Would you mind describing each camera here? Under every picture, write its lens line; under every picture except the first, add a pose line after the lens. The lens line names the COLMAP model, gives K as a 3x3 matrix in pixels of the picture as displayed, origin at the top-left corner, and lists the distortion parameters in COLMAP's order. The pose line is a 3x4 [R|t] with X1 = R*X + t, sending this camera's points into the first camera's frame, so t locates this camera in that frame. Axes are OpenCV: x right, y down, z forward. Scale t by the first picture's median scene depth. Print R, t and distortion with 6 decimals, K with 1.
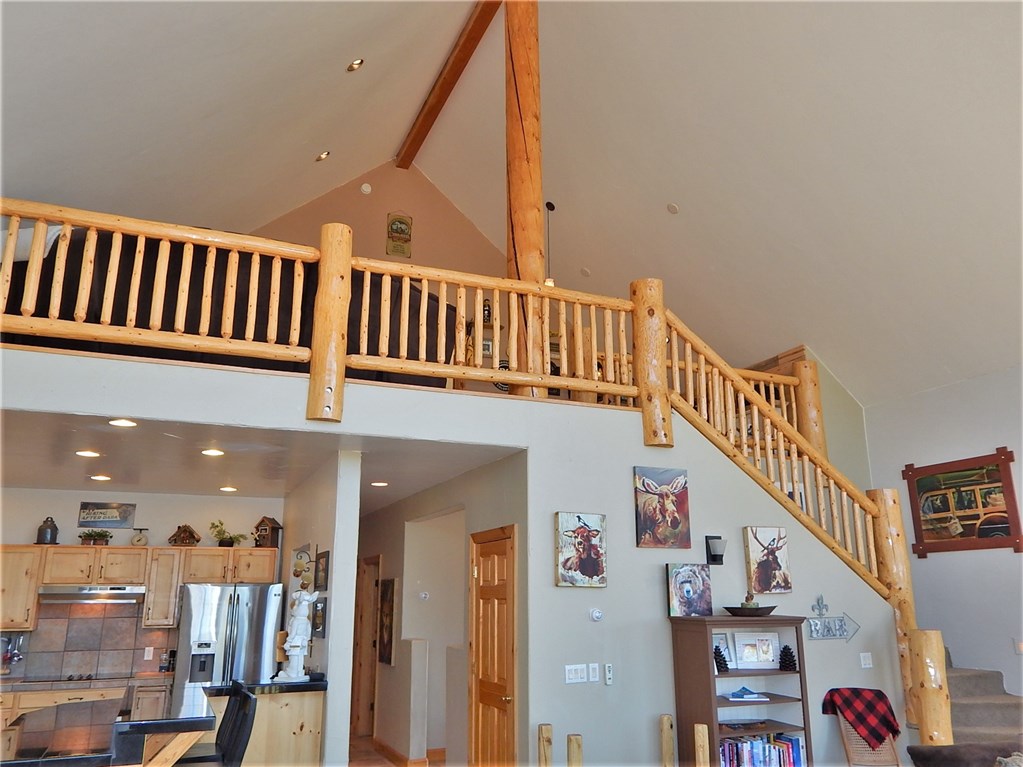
lens RADIAL K [[769.2, 0, 515.5], [0, 769.2, 384.7], [0, 0, 1]] dist [0.018644, -0.016598]
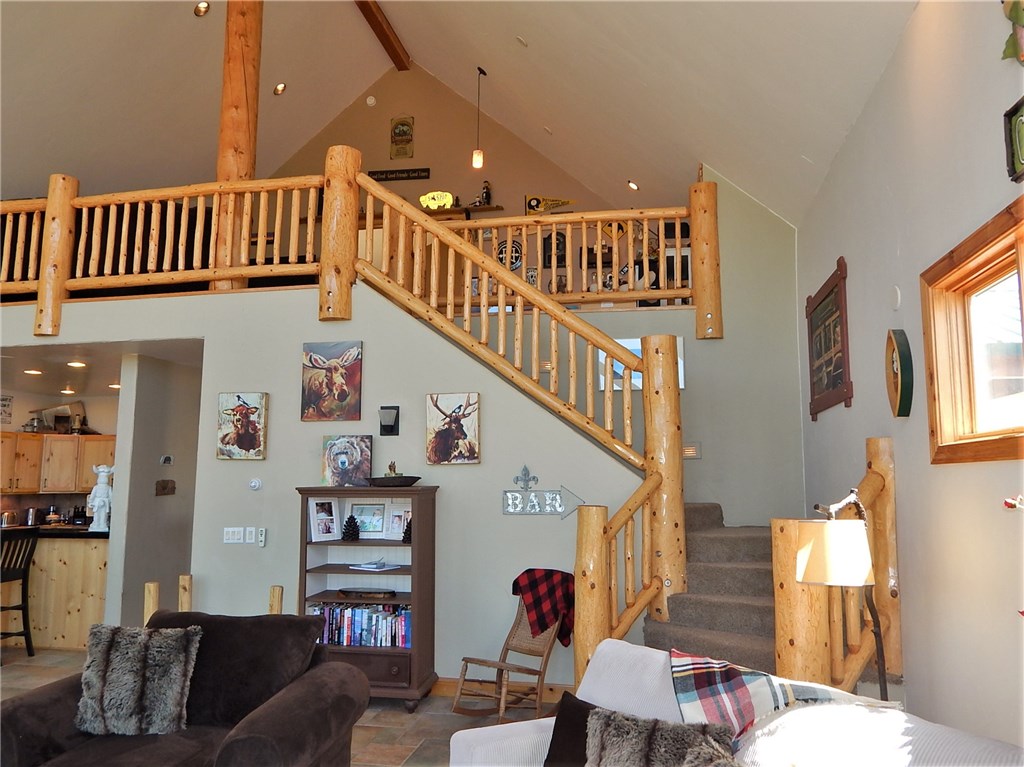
lens RADIAL K [[769.9, 0, 518.3], [0, 769.9, 377.1], [0, 0, 1]] dist [0.018644, -0.016598]
pose [[0.814058, -0.075200, -0.575894, 0.969331], [0.150360, 0.985064, 0.083913, 0.107562], [0.560982, -0.154901, 0.813206, 0.327245]]
